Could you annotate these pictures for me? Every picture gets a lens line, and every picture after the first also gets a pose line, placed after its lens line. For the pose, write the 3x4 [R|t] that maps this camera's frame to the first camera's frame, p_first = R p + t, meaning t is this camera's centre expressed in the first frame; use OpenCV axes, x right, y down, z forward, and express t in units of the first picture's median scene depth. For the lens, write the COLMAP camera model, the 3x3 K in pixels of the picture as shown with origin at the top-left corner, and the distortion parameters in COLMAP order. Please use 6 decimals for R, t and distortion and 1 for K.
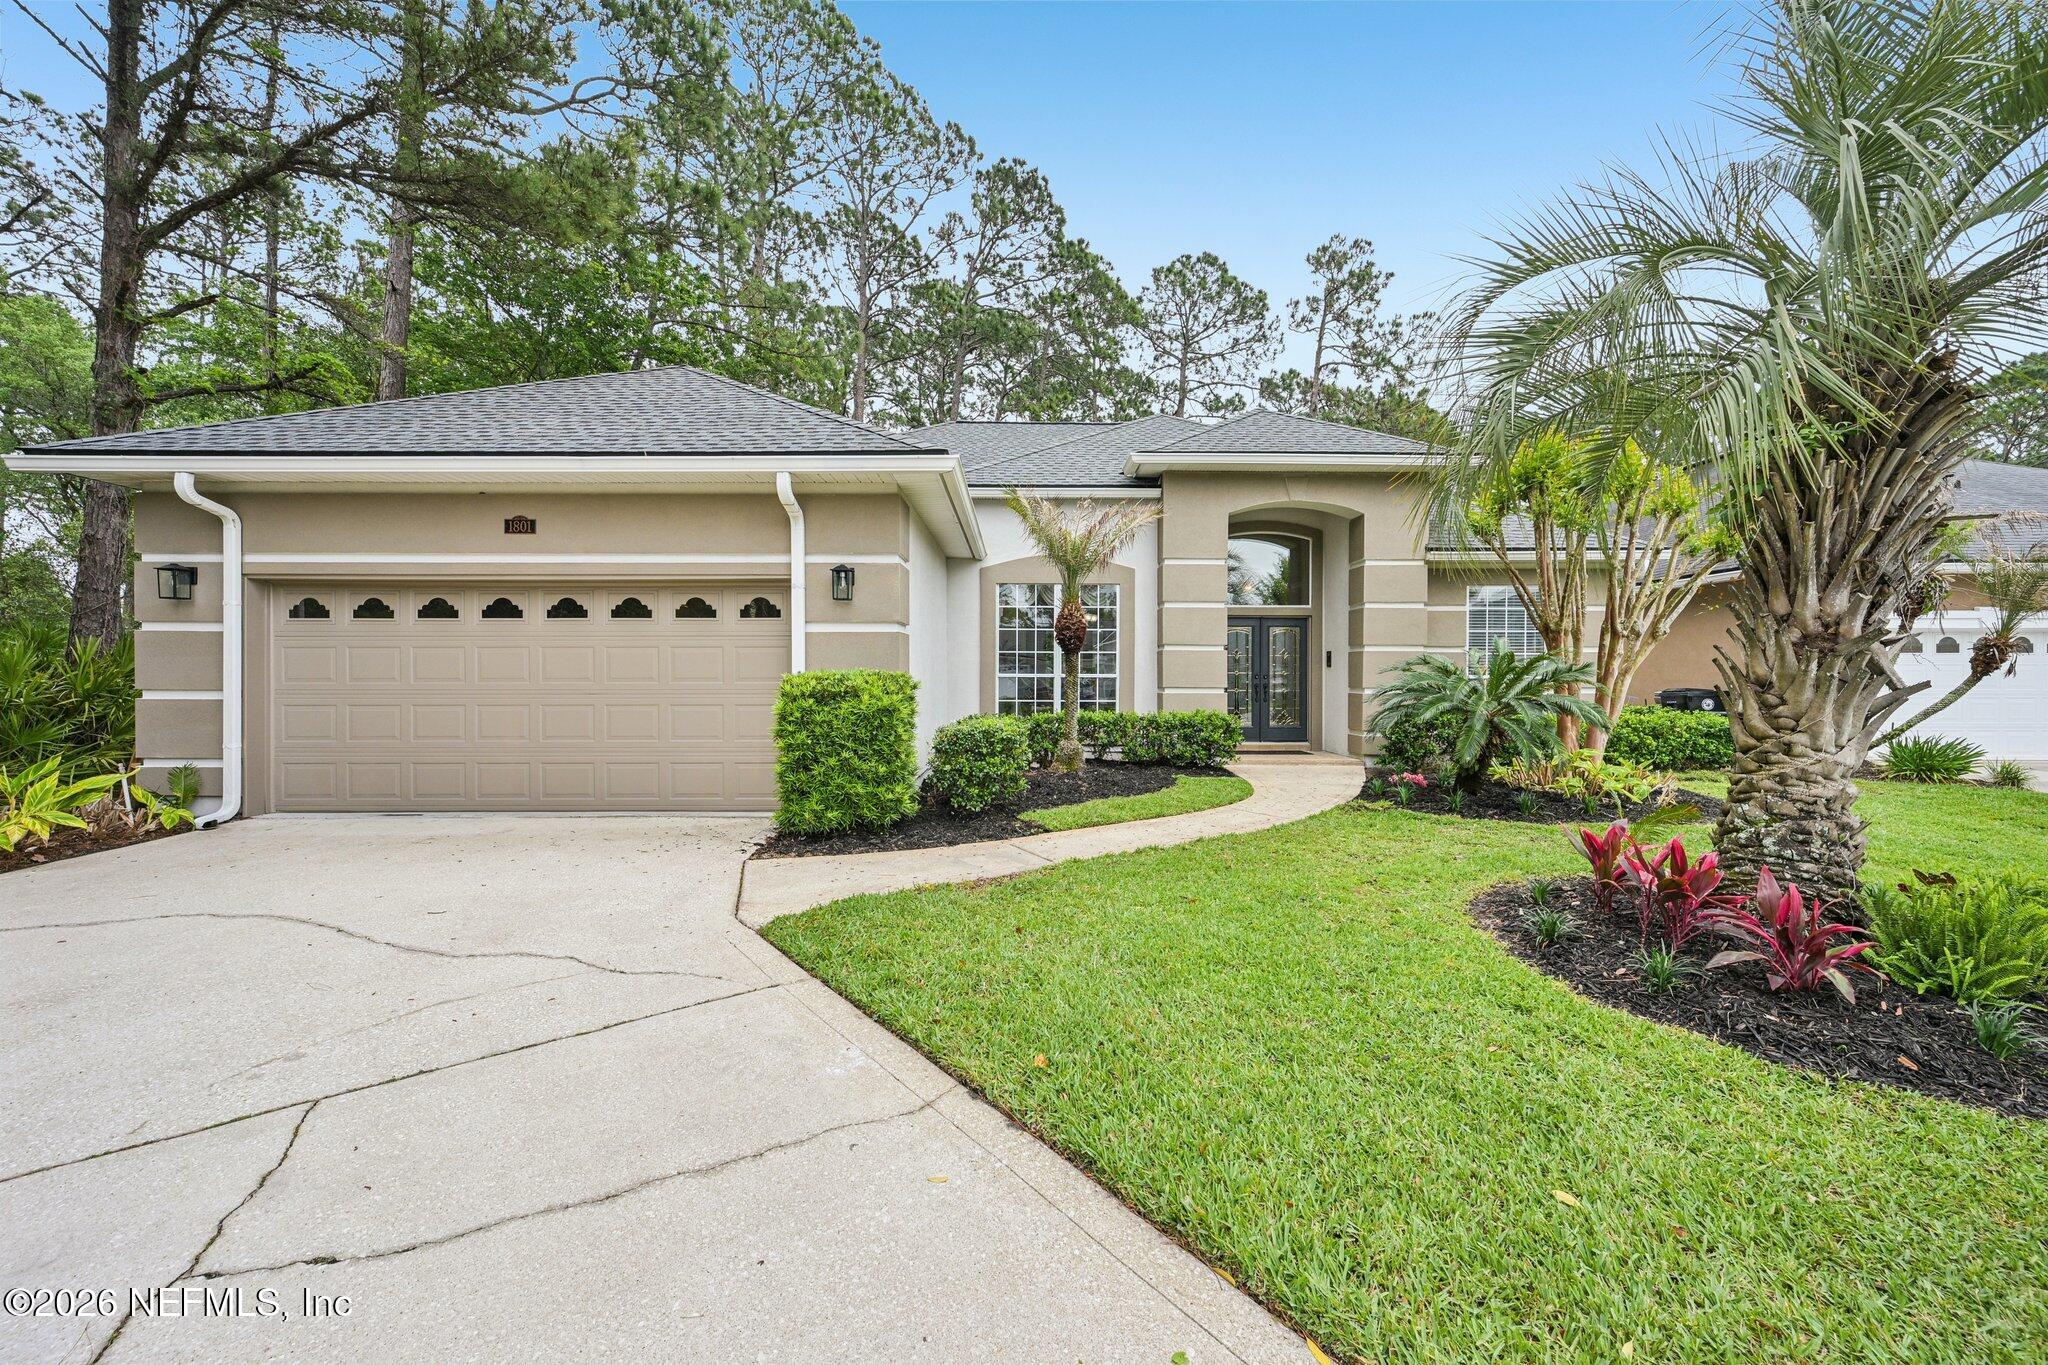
lens RADIAL K [[815.7, 0, 1025.8], [0, 815.7, 679.4], [0, 0, 1]] dist [-0.000461, 0.000677]
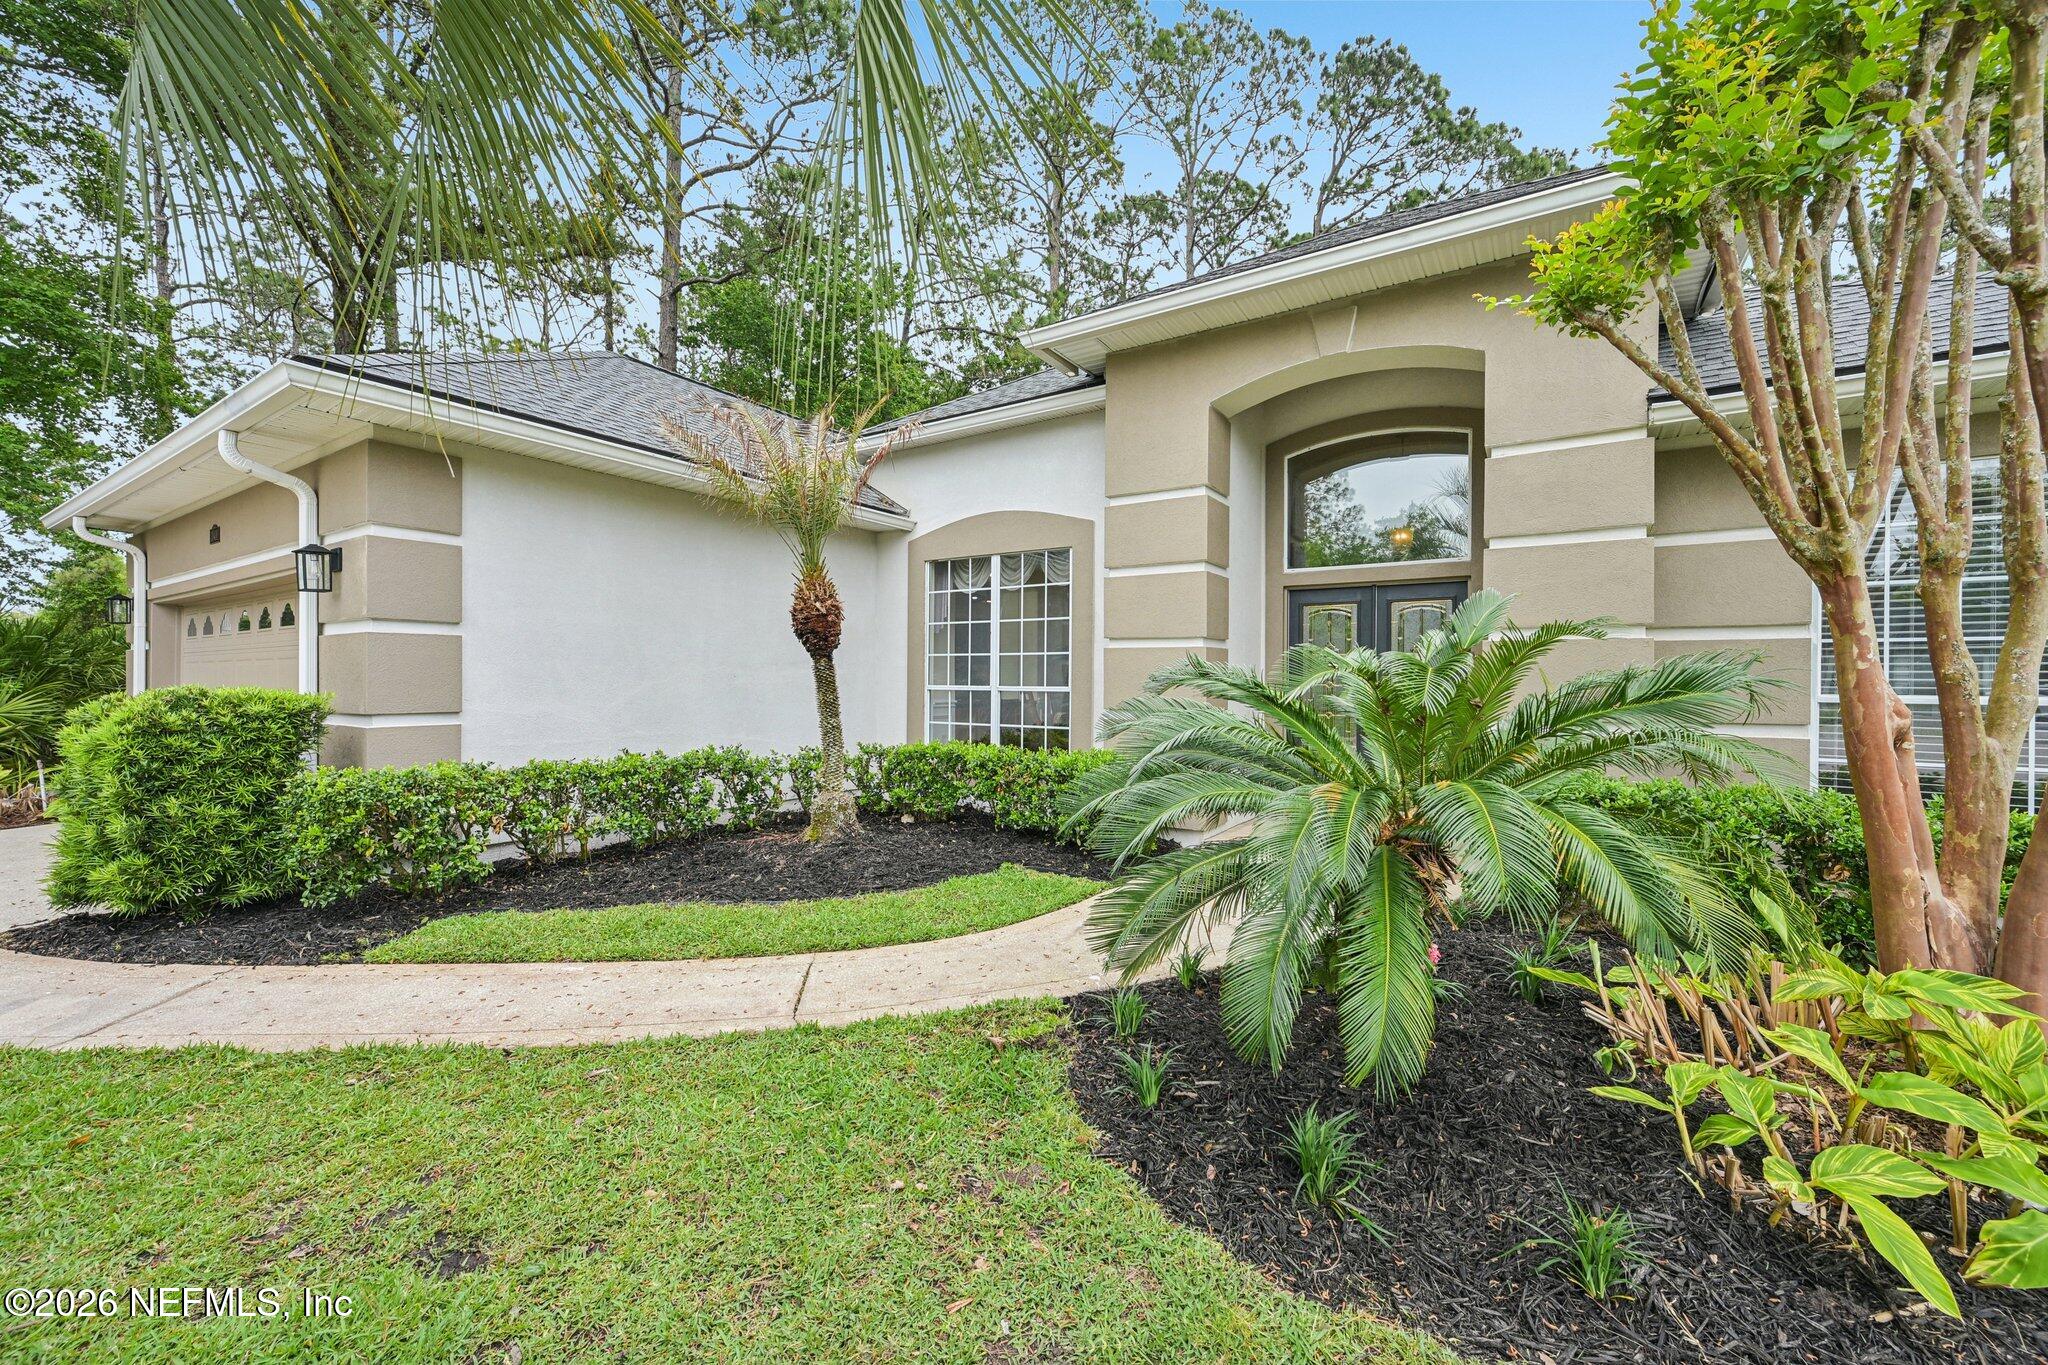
lens RADIAL K [[815.7, 0, 1025.8], [0, 815.7, 679.4], [0, 0, 1]] dist [-0.000461, 0.000677]
pose [[0.845107, 0.000244, -0.534598, 0.464511], [-0.000719, 1.000000, -0.000680, -0.013397], [0.534597, 0.000959, 0.845106, 0.480429]]
